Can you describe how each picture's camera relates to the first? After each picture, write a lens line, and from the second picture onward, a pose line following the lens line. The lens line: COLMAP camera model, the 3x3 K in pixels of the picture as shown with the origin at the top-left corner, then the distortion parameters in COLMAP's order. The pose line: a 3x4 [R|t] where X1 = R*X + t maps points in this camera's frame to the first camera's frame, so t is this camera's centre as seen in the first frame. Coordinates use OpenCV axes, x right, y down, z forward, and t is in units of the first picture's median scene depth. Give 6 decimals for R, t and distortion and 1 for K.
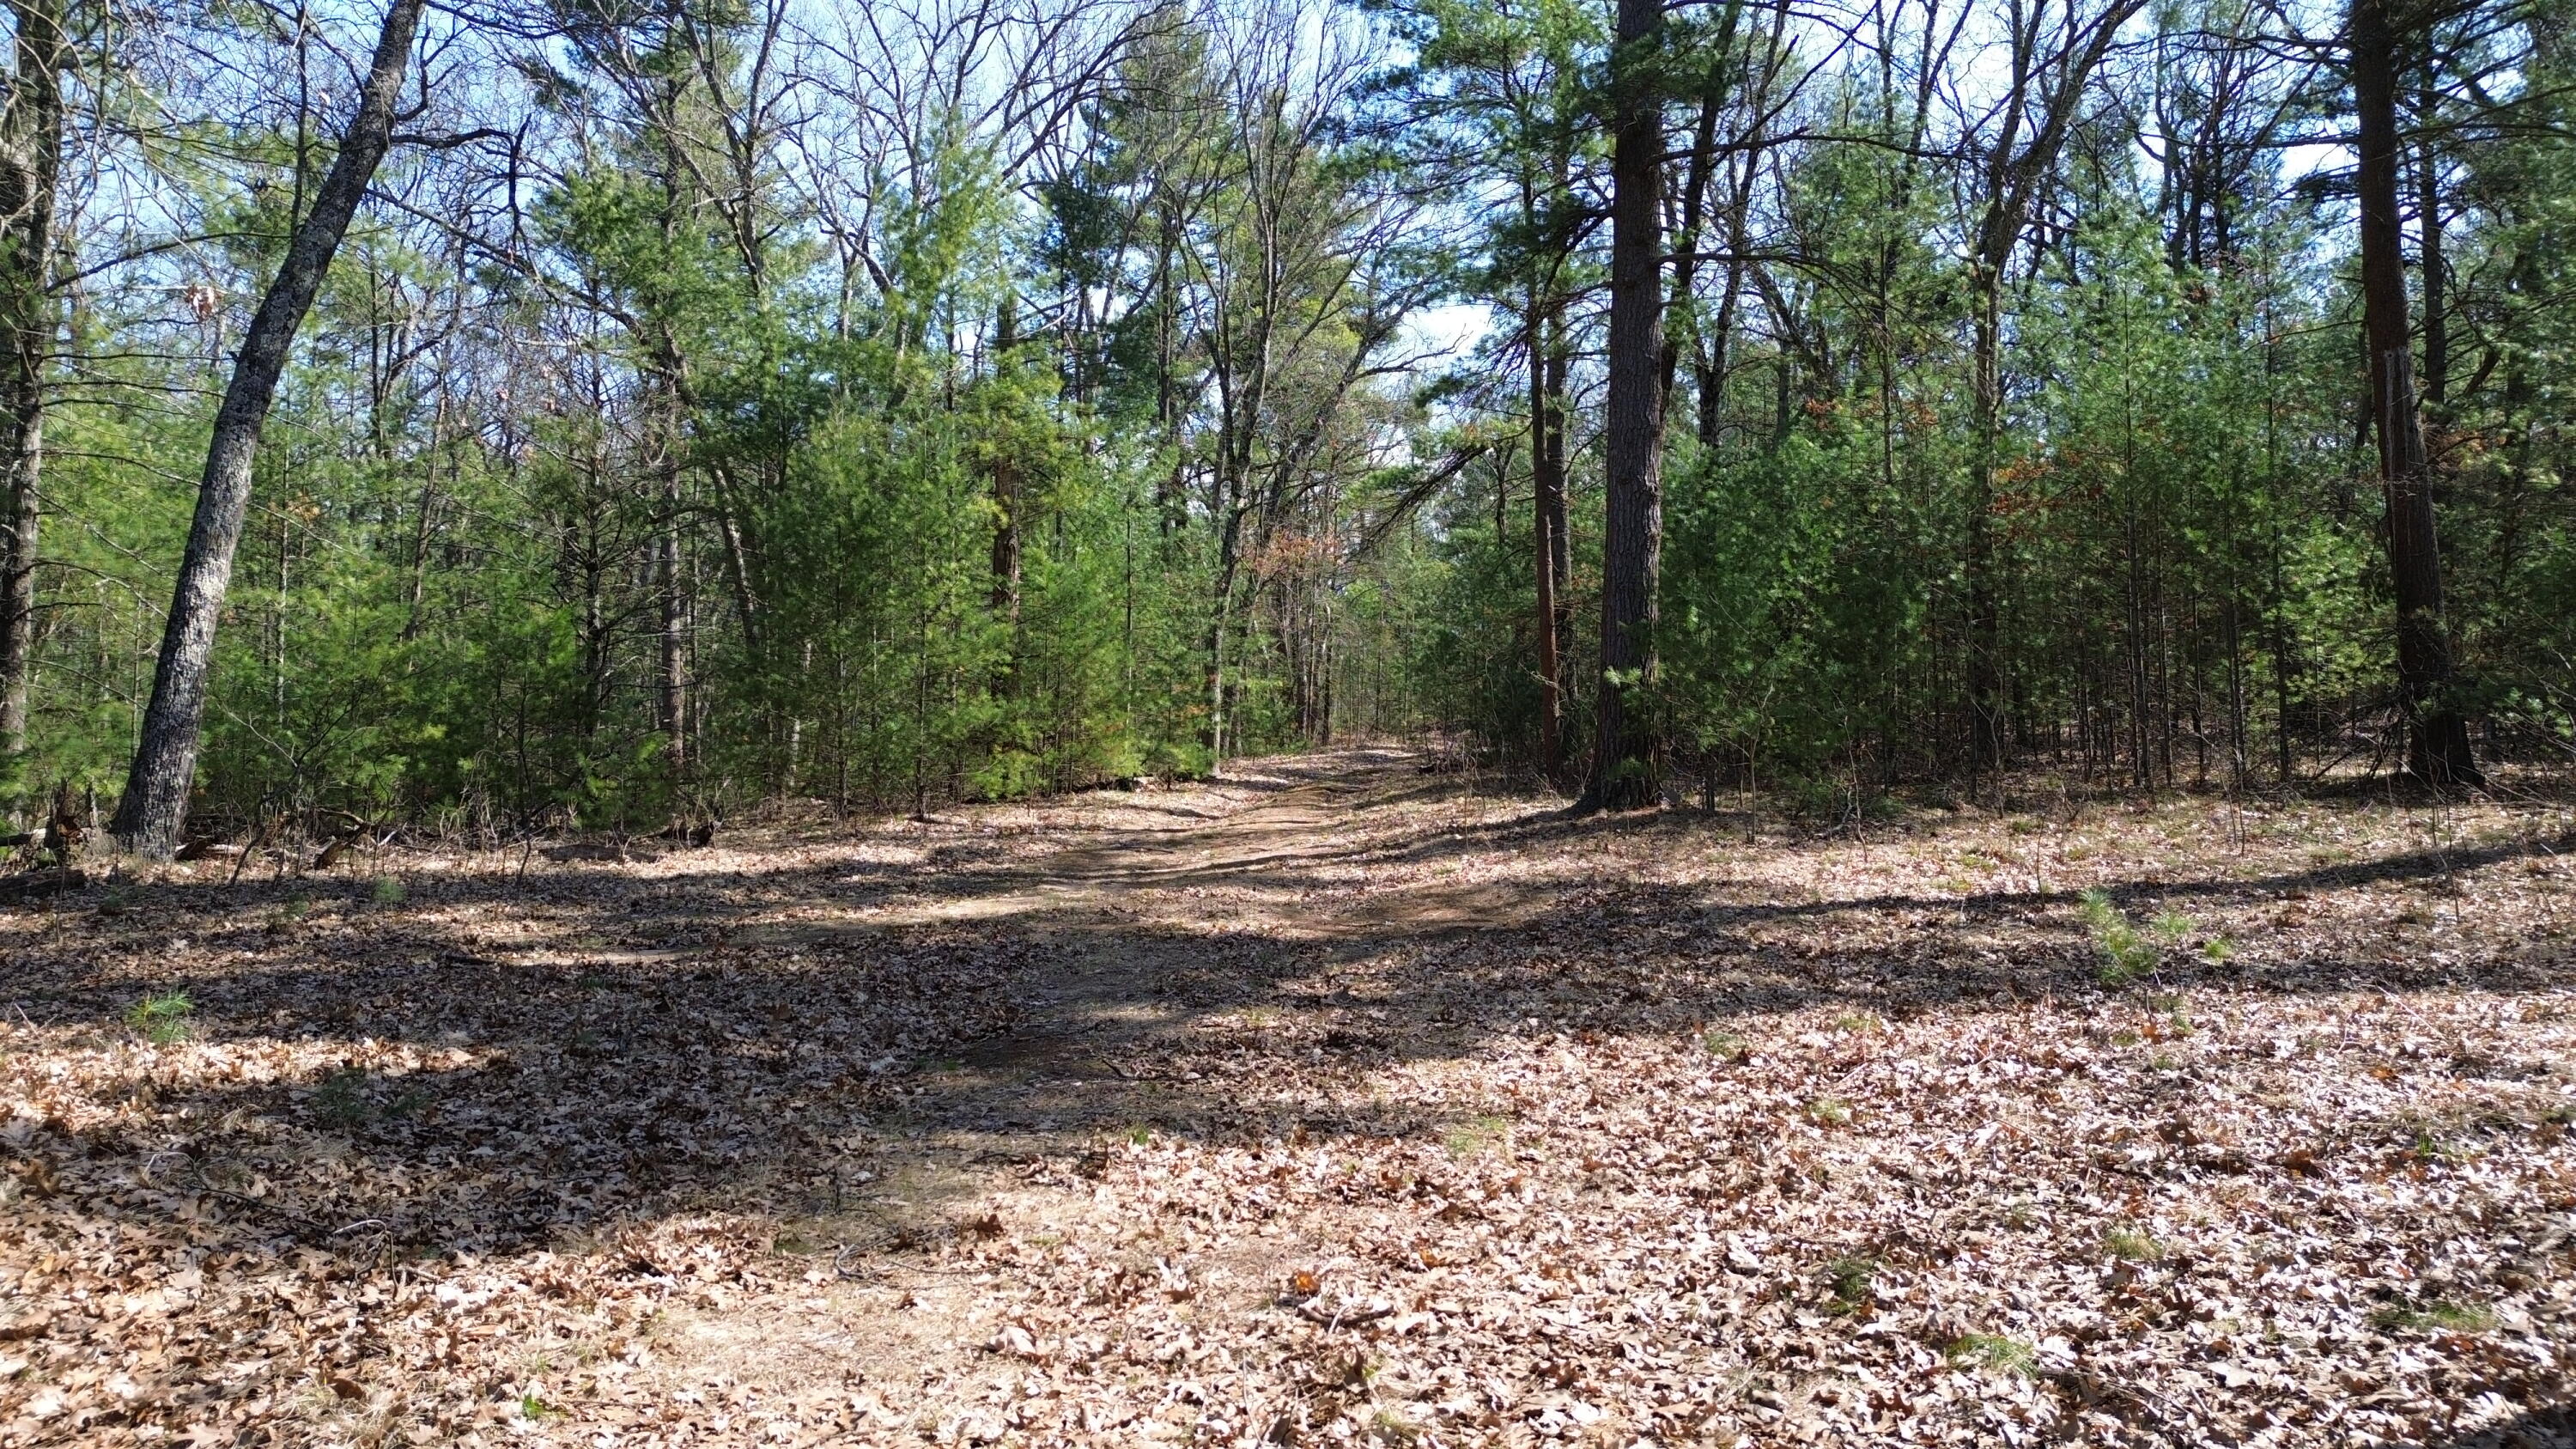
lens RADIAL K [[1571.5, 0, 1343.6], [0, 1571.5, 721.3], [0, 0, 1]] dist [0.044675, -0.046381]
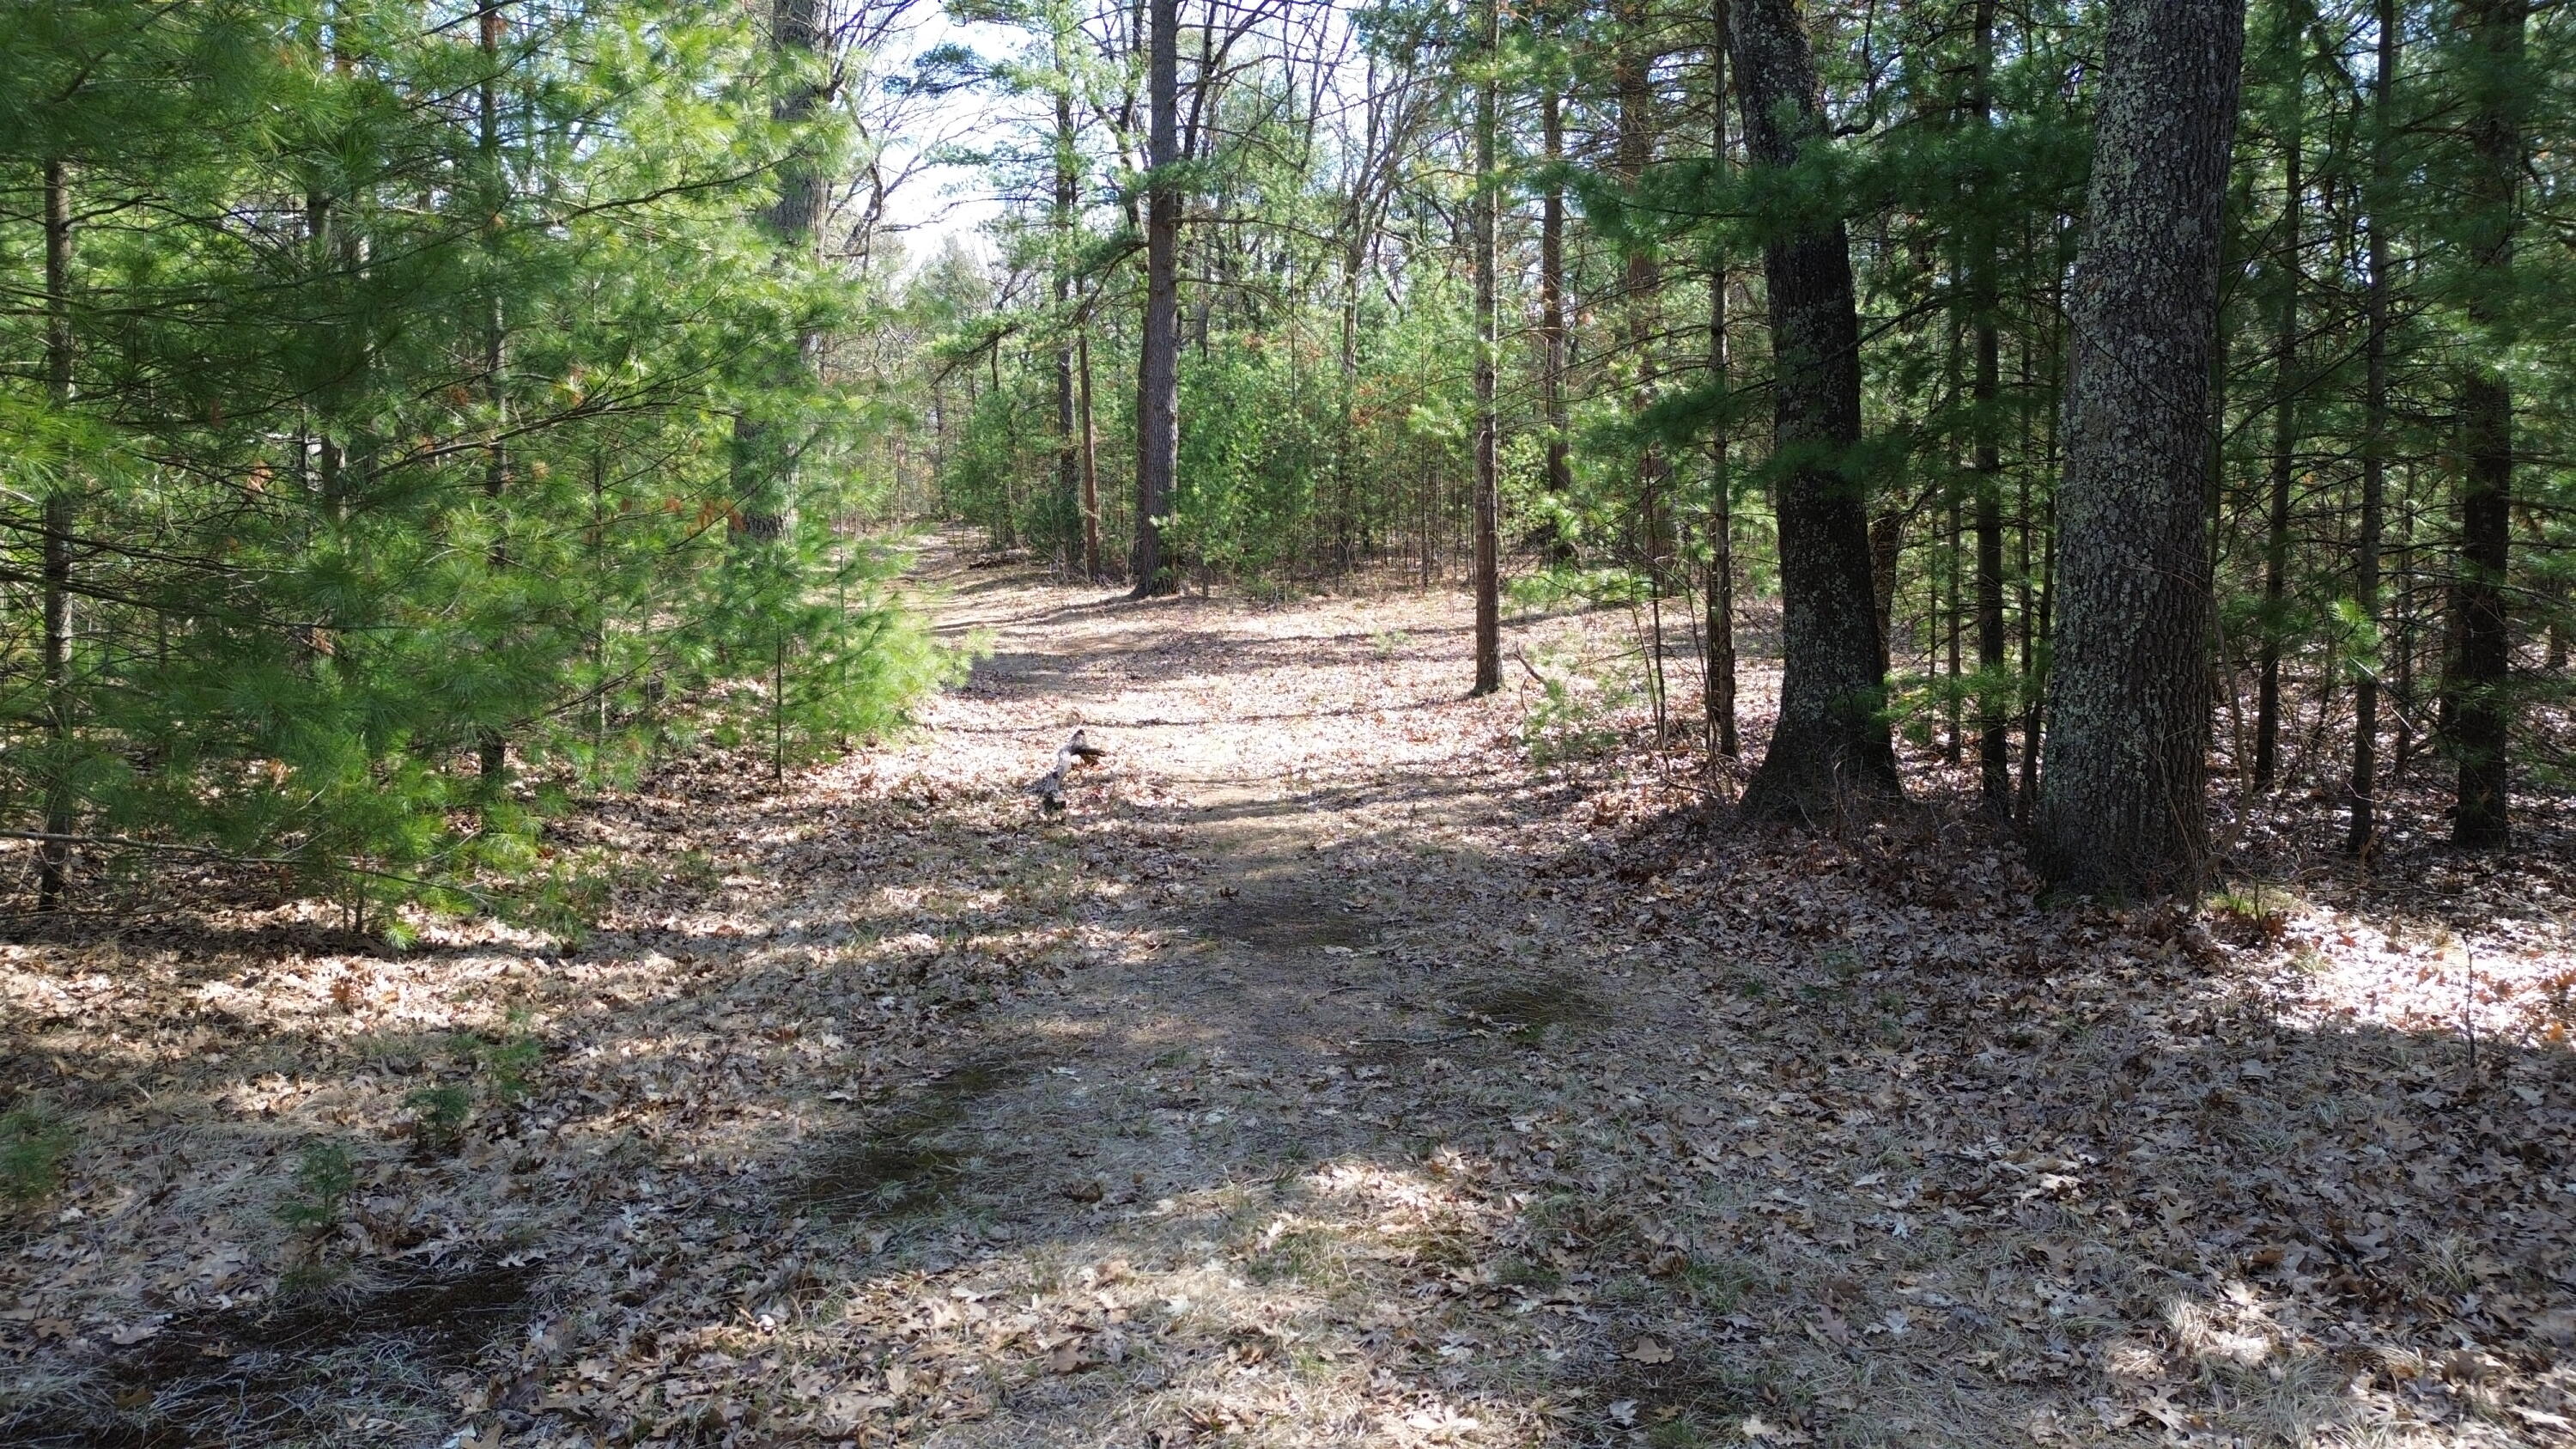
lens RADIAL K [[1571.5, 0, 1343.6], [0, 1571.5, 721.3], [0, 0, 1]] dist [0.044675, -0.046381]
pose [[0.926247, -0.029381, 0.375770, -0.321956], [-0.021697, 0.991148, 0.130979, -0.044137], [-0.376292, -0.129472, 0.917410, -0.787776]]
